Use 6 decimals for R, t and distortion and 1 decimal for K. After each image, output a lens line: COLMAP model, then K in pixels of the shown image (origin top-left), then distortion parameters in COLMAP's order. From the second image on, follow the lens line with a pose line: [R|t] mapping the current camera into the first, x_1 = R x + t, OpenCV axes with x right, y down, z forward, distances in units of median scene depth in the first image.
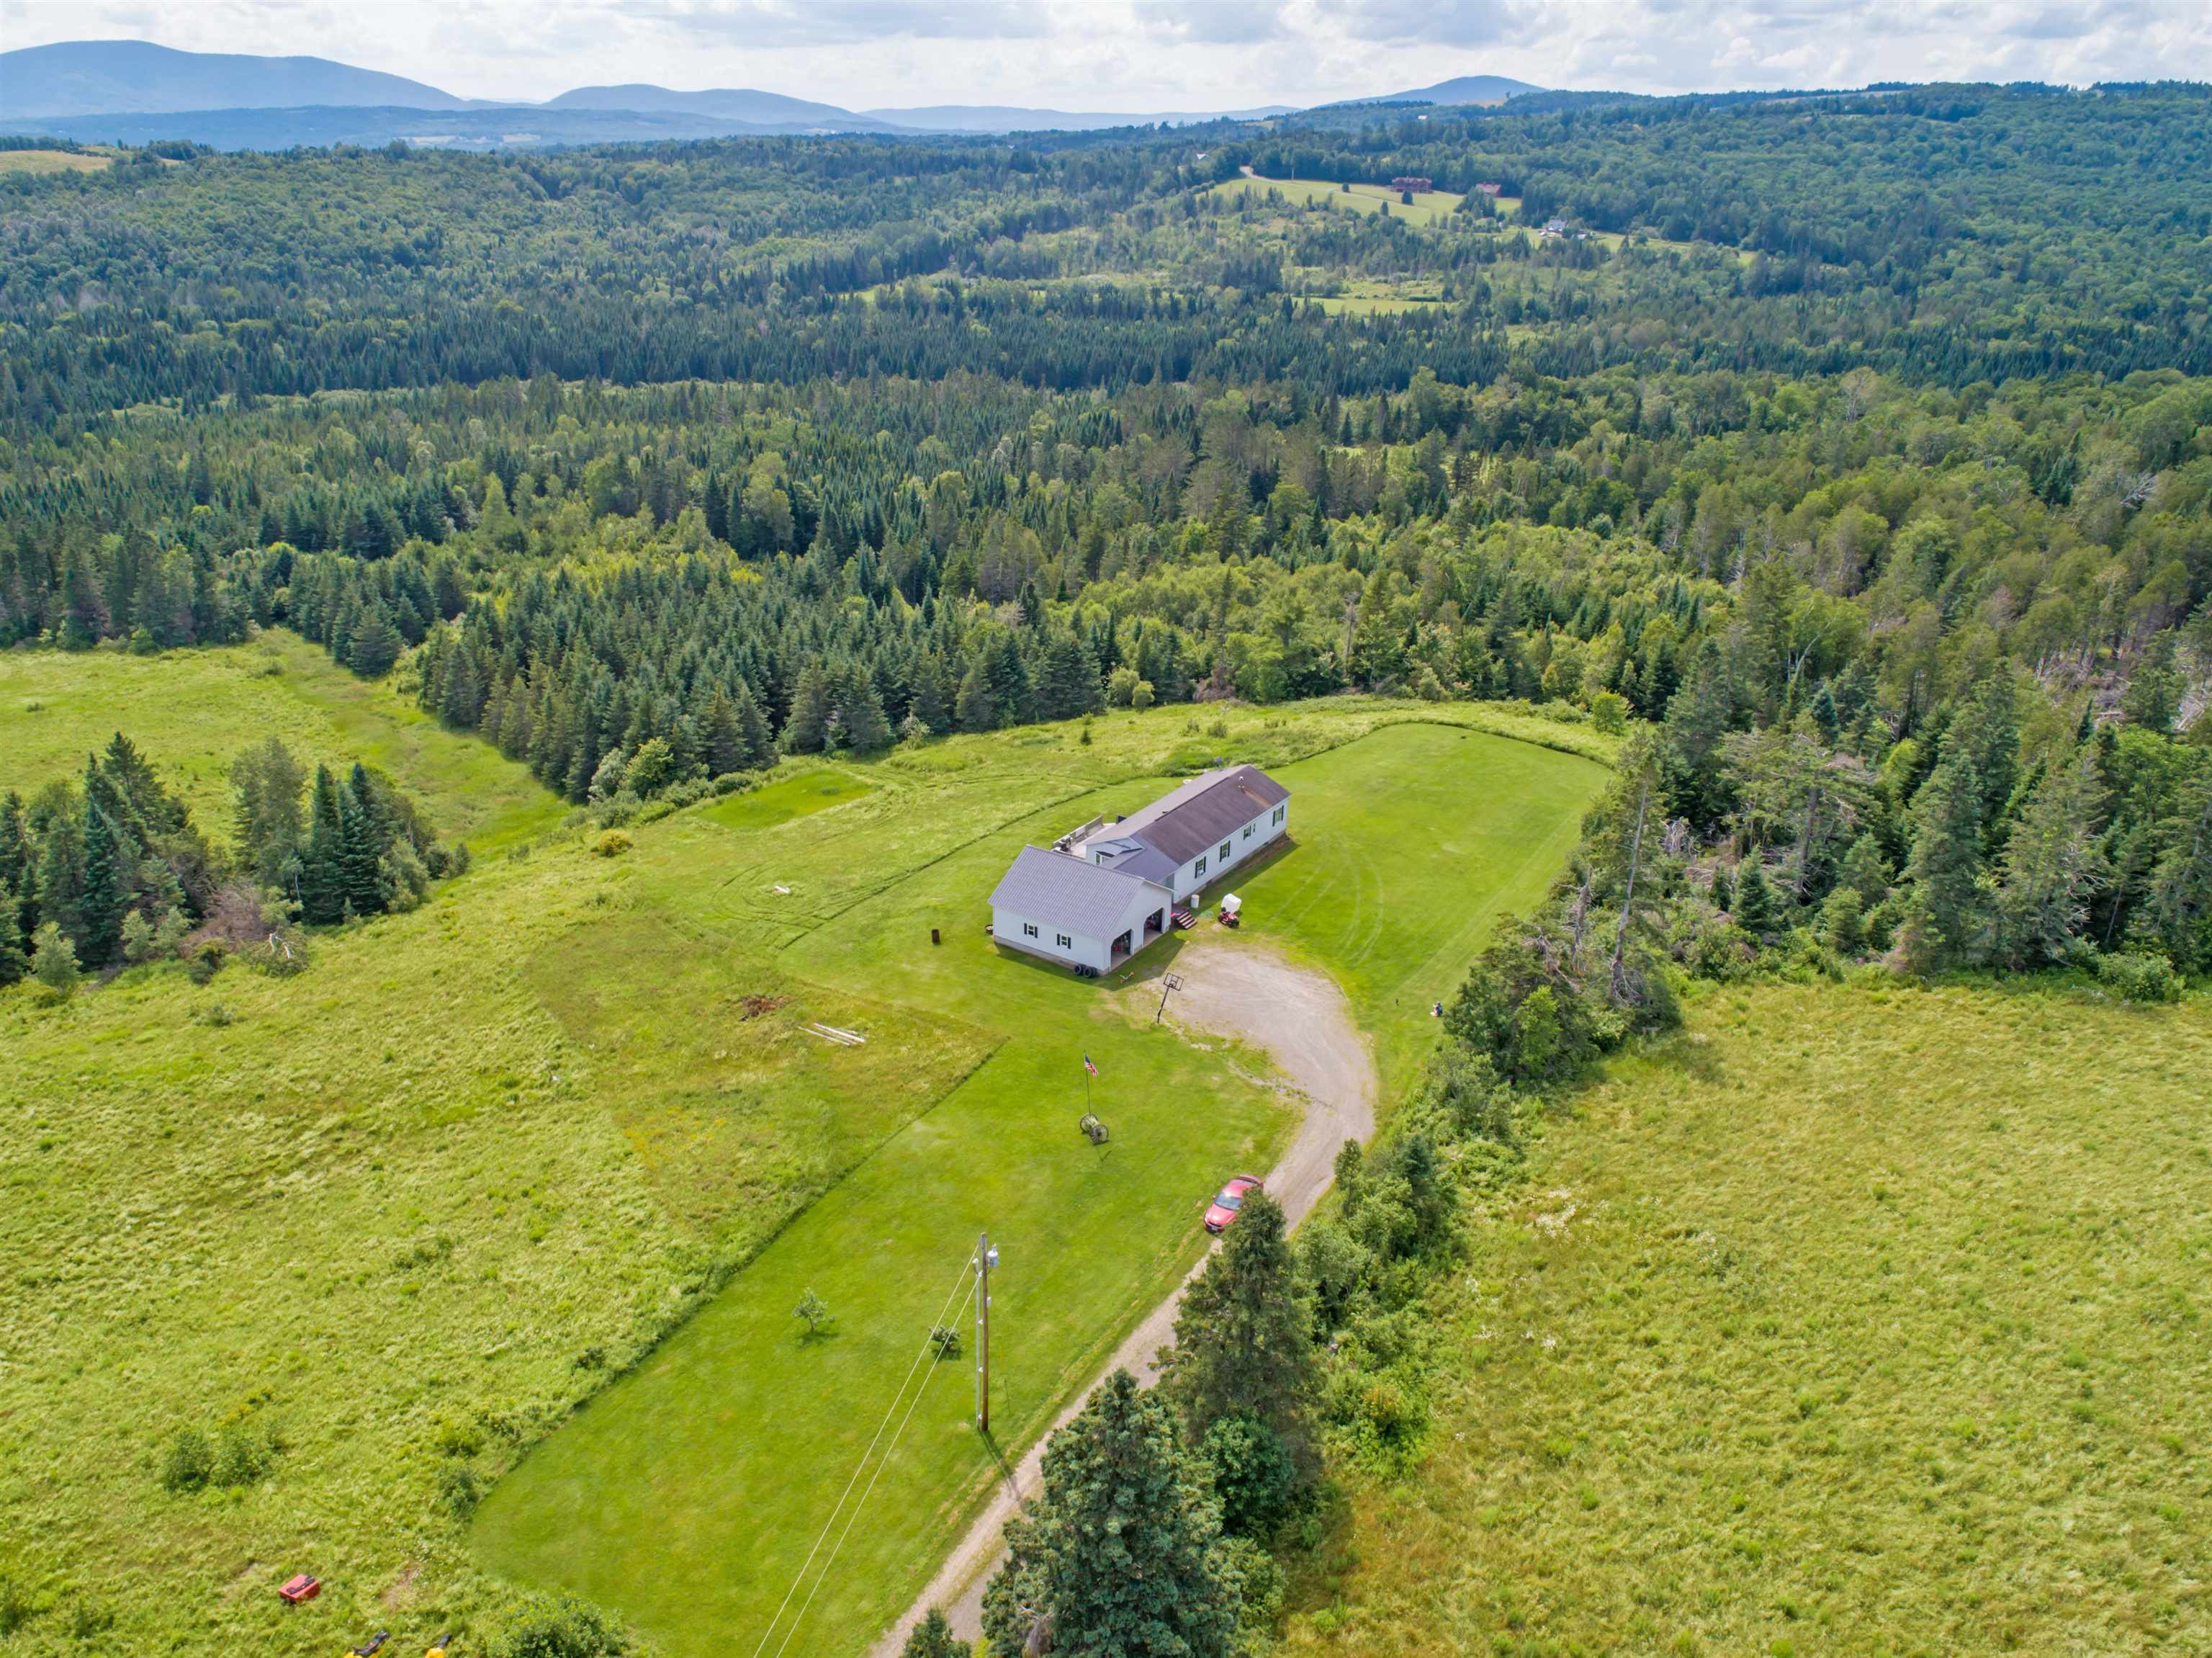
lens RADIAL K [[1672.4, 0, 1103.8], [0, 1672.4, 819.1], [0, 0, 1]] dist [-0.030779, 0.013255]
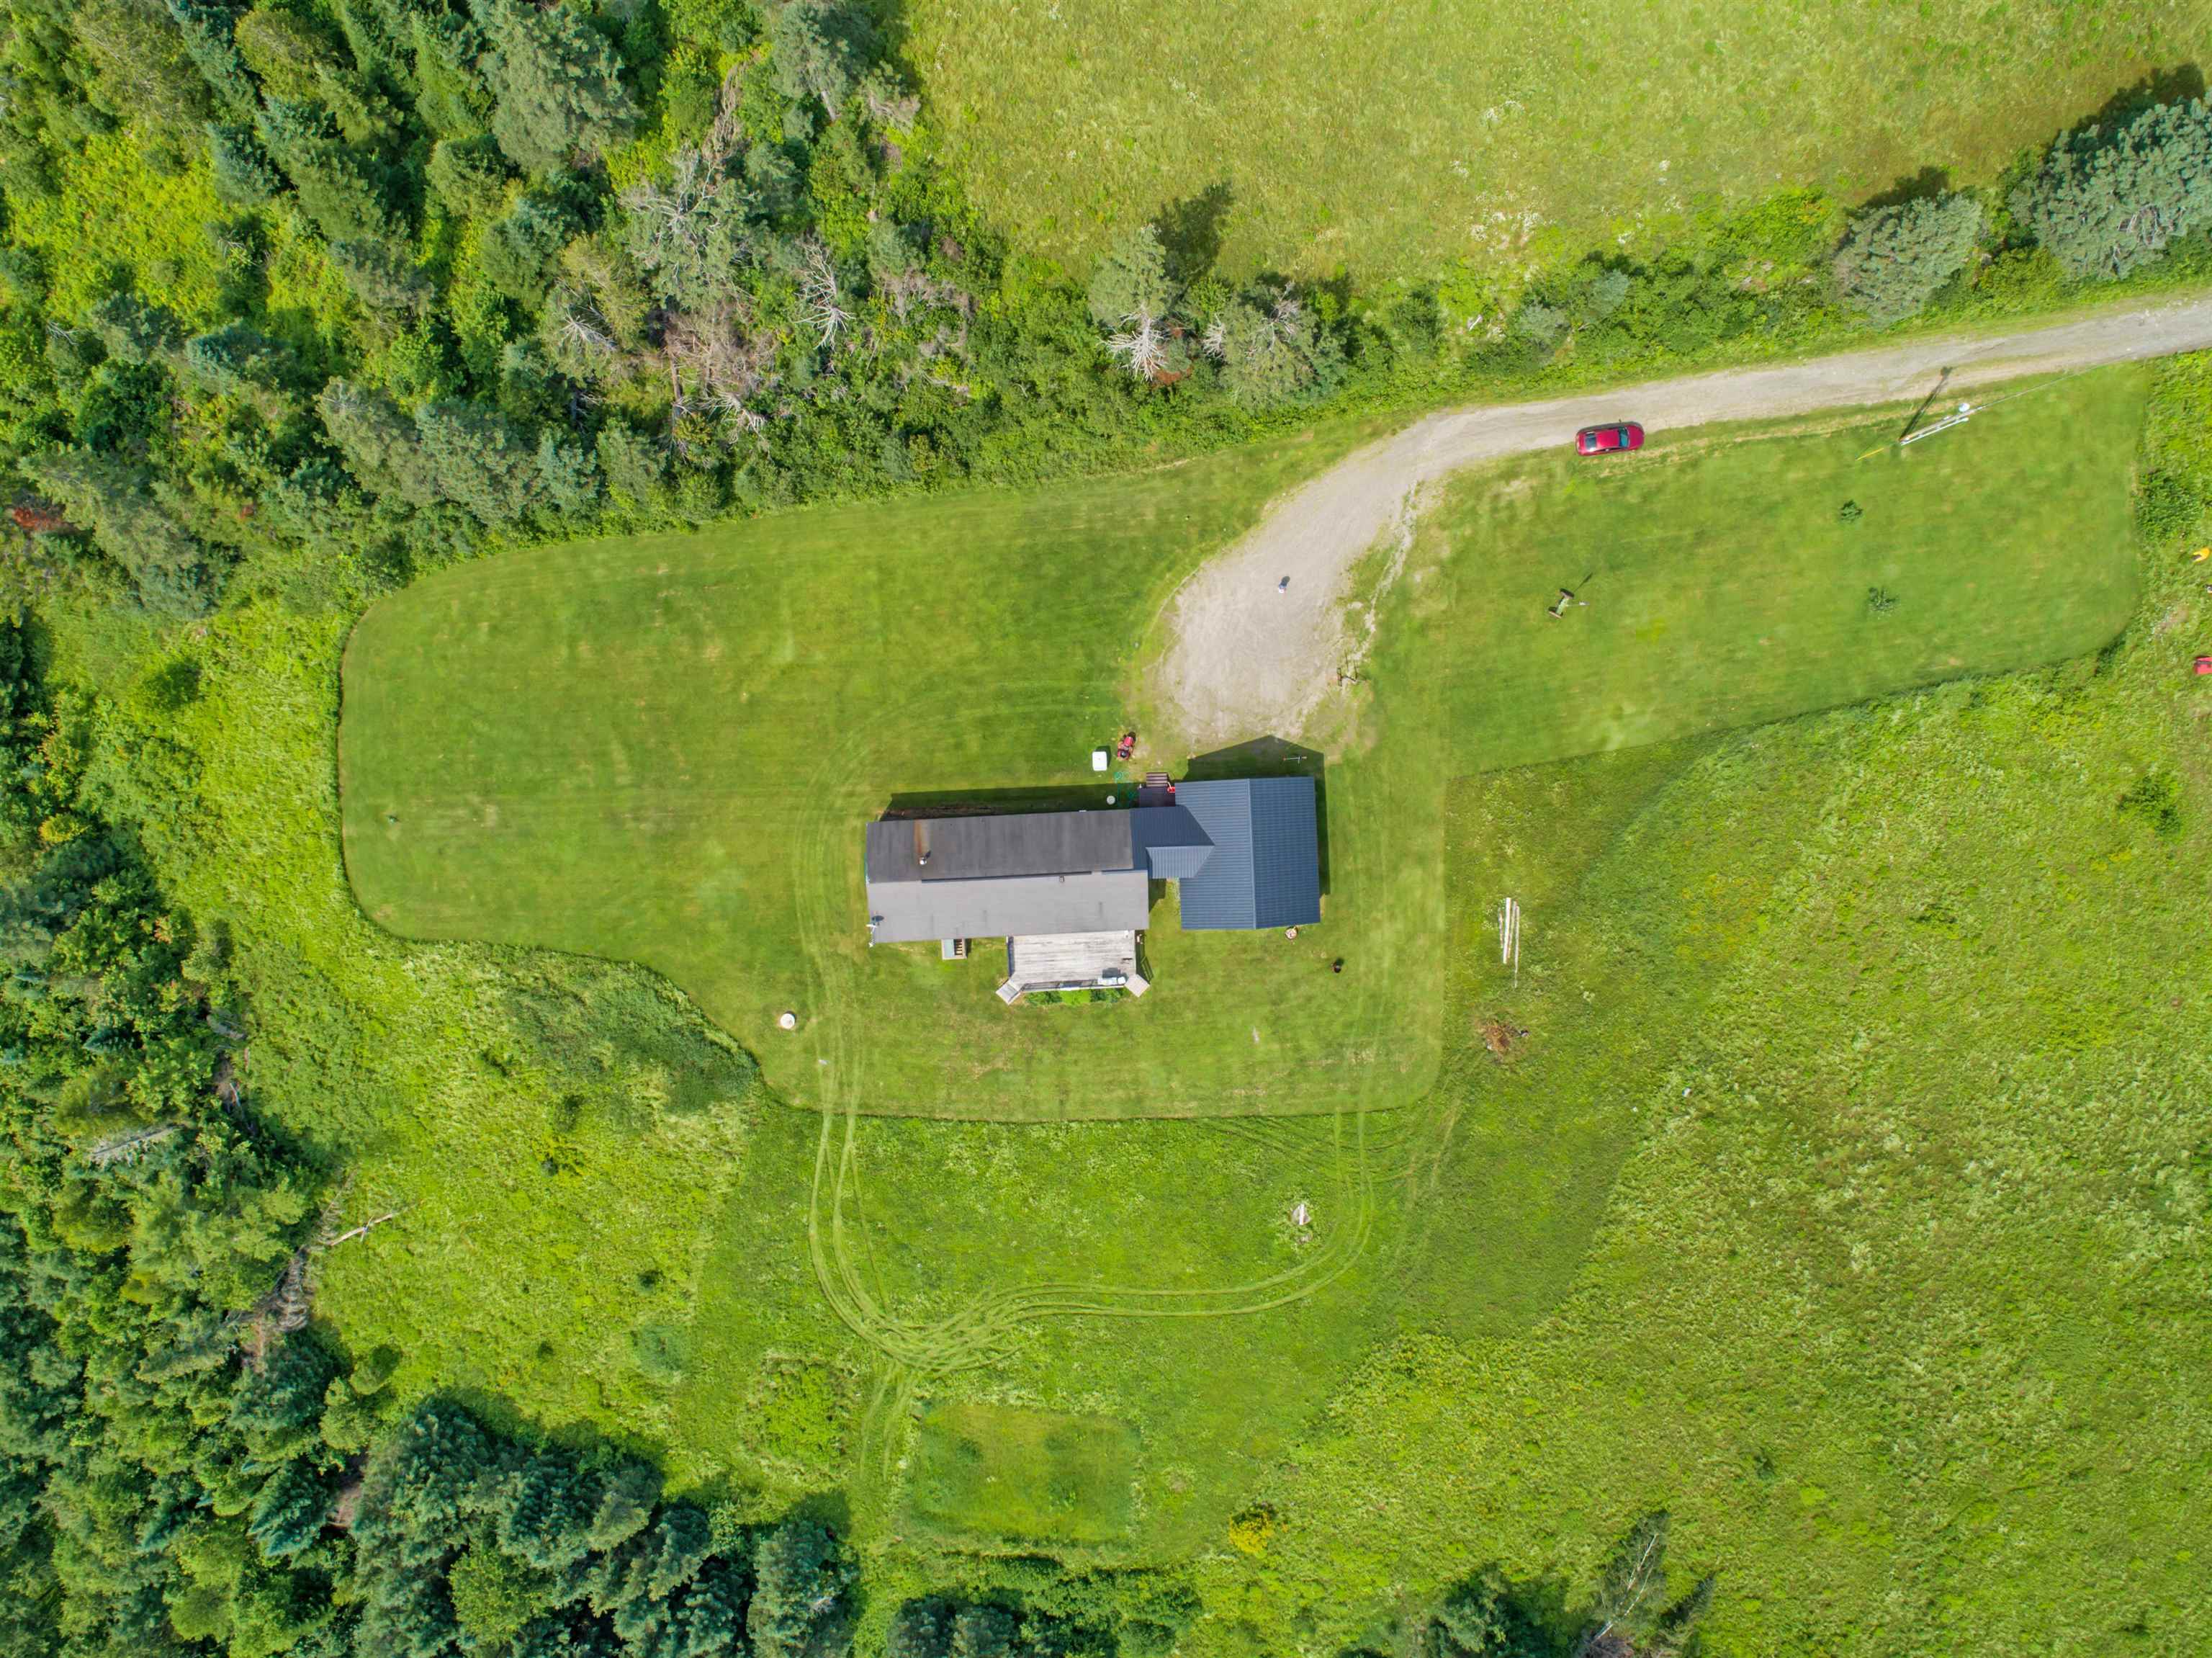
lens RADIAL K [[1661.7, 0, 1106.0], [0, 1661.7, 829.0], [0, 0, 1]] dist [-0.028890, 0.012436]
pose [[-0.590149, -0.805649, -0.051523, 0.014746], [0.282063, -0.265573, 0.921906, -0.132057], [-0.756416, 0.529529, 0.383971, 0.106730]]
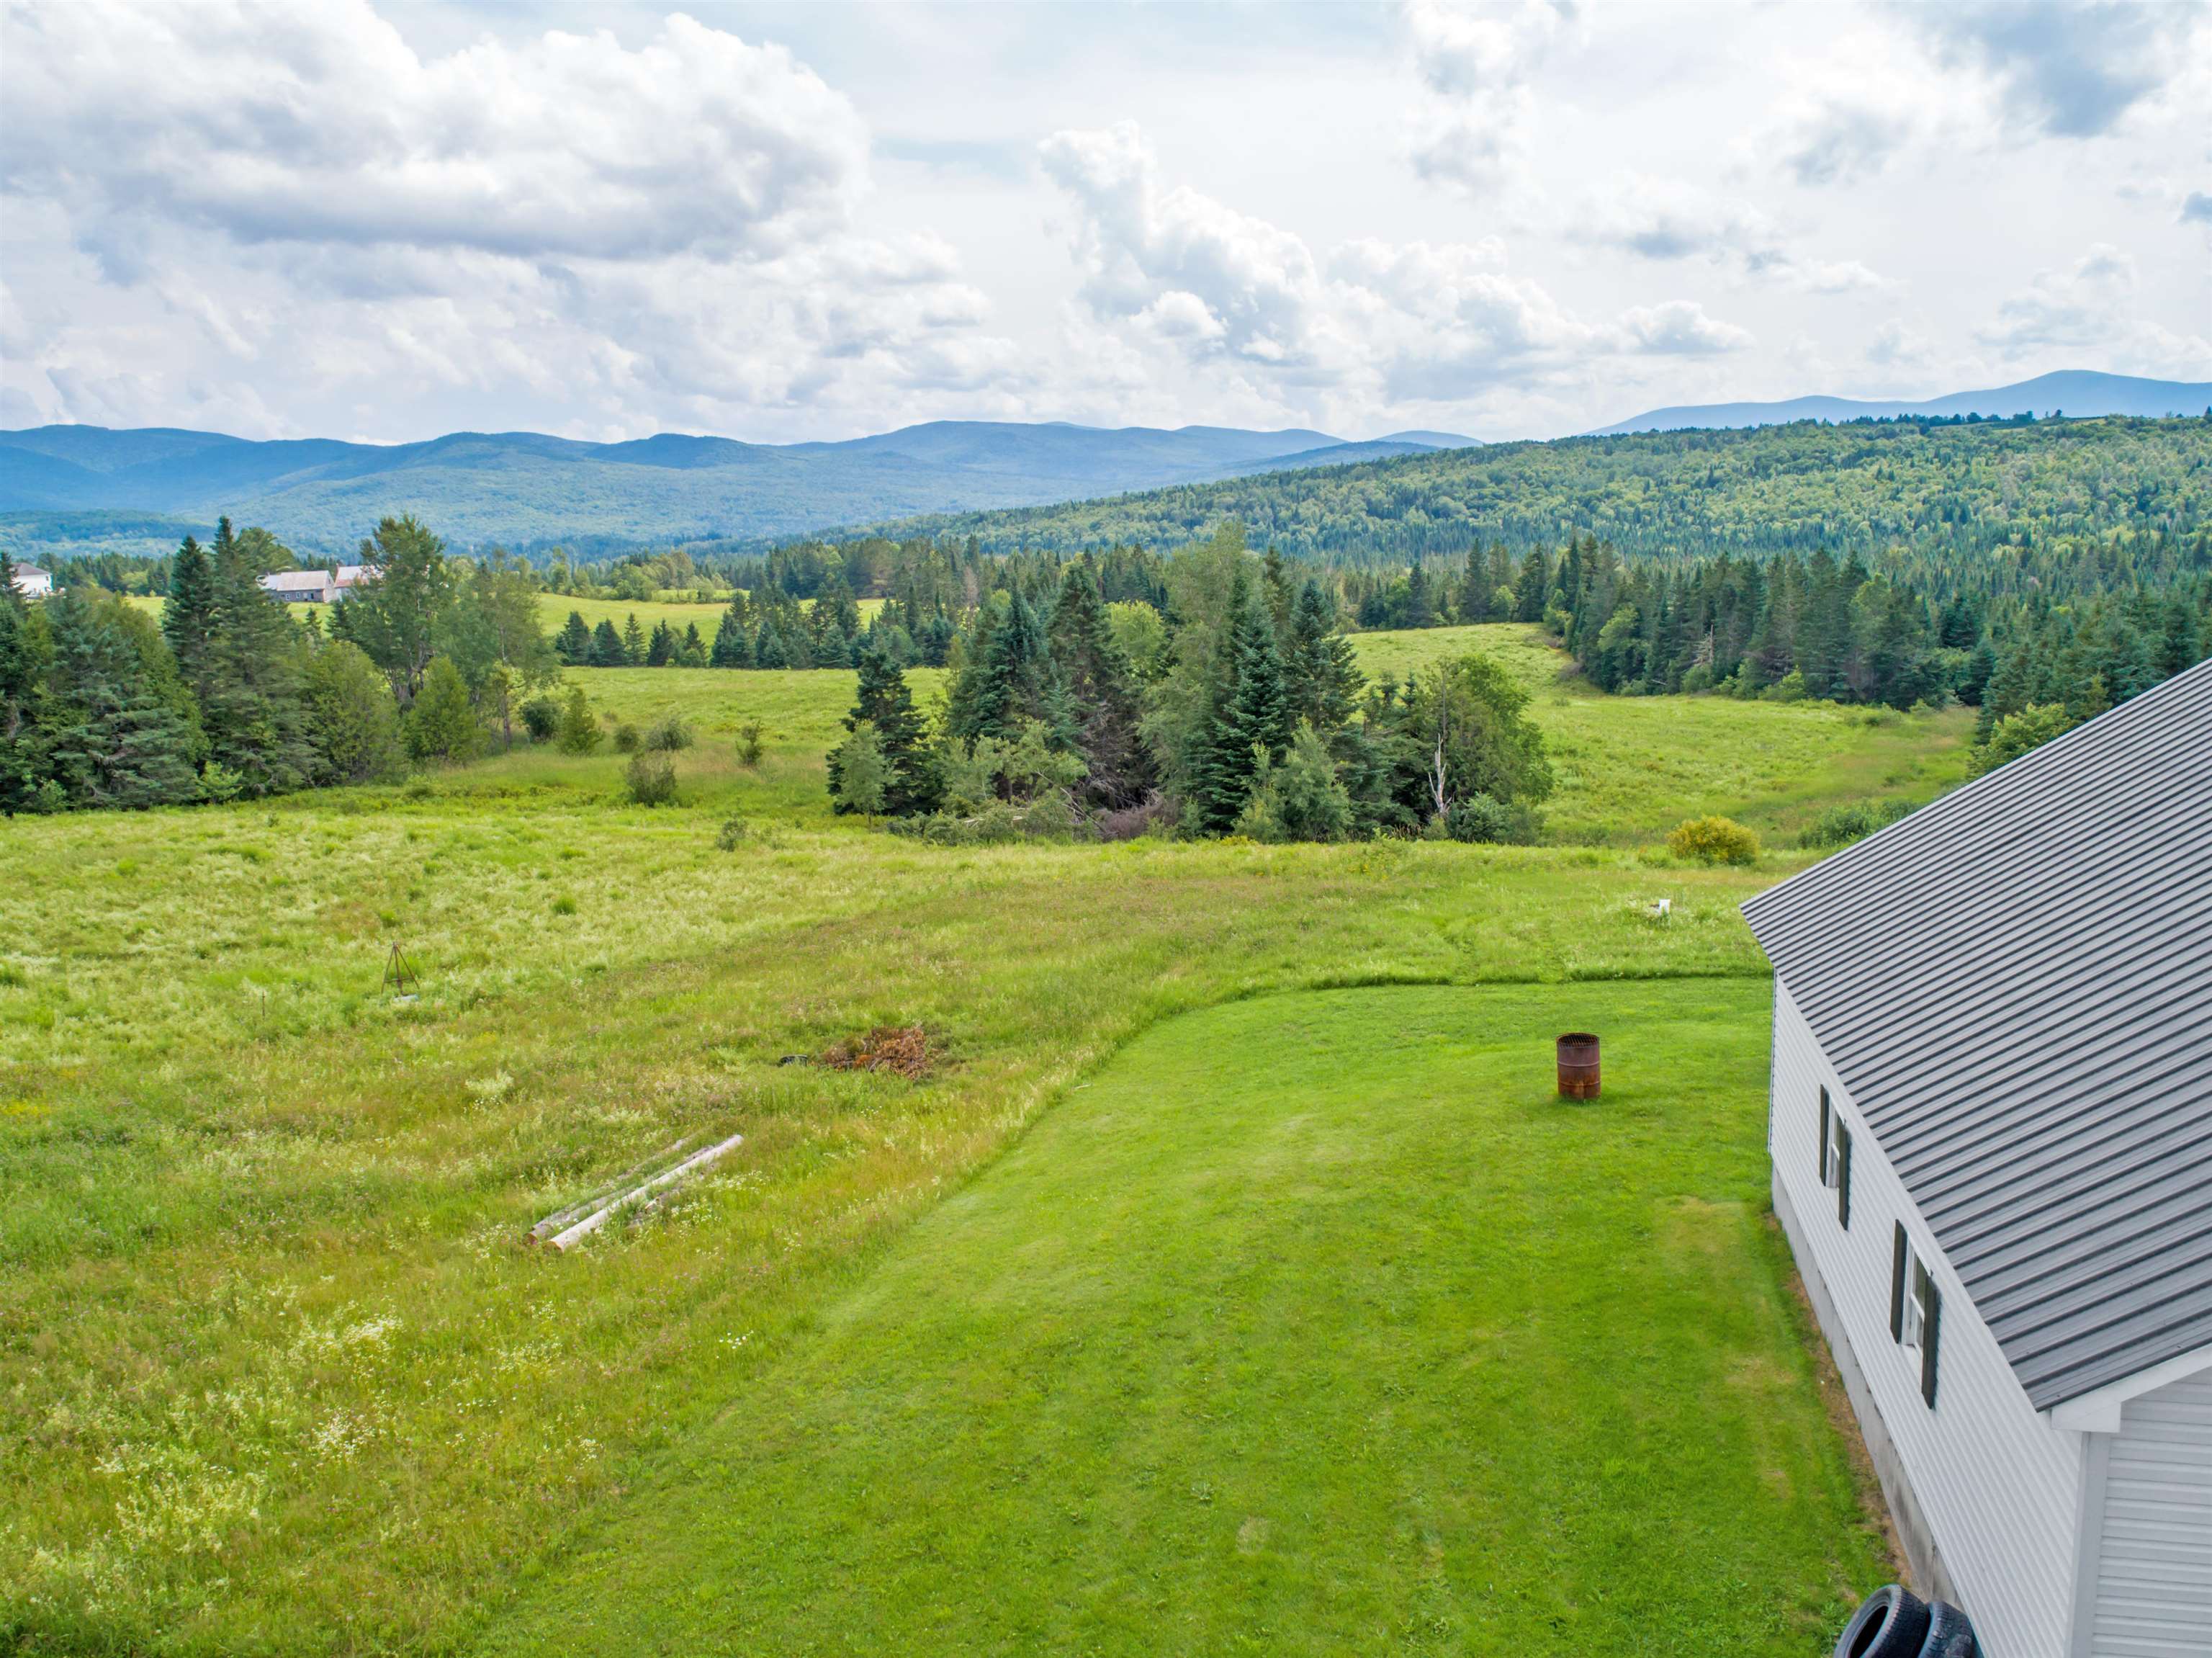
lens RADIAL K [[1661.7, 0, 1106.0], [0, 1661.7, 829.0], [0, 0, 1]] dist [-0.028890, 0.012436]
pose [[0.355052, 0.148862, -0.922918, 0.007055], [-0.310379, 0.950011, 0.033827, 0.008565], [0.881818, 0.274444, 0.383507, 0.136631]]
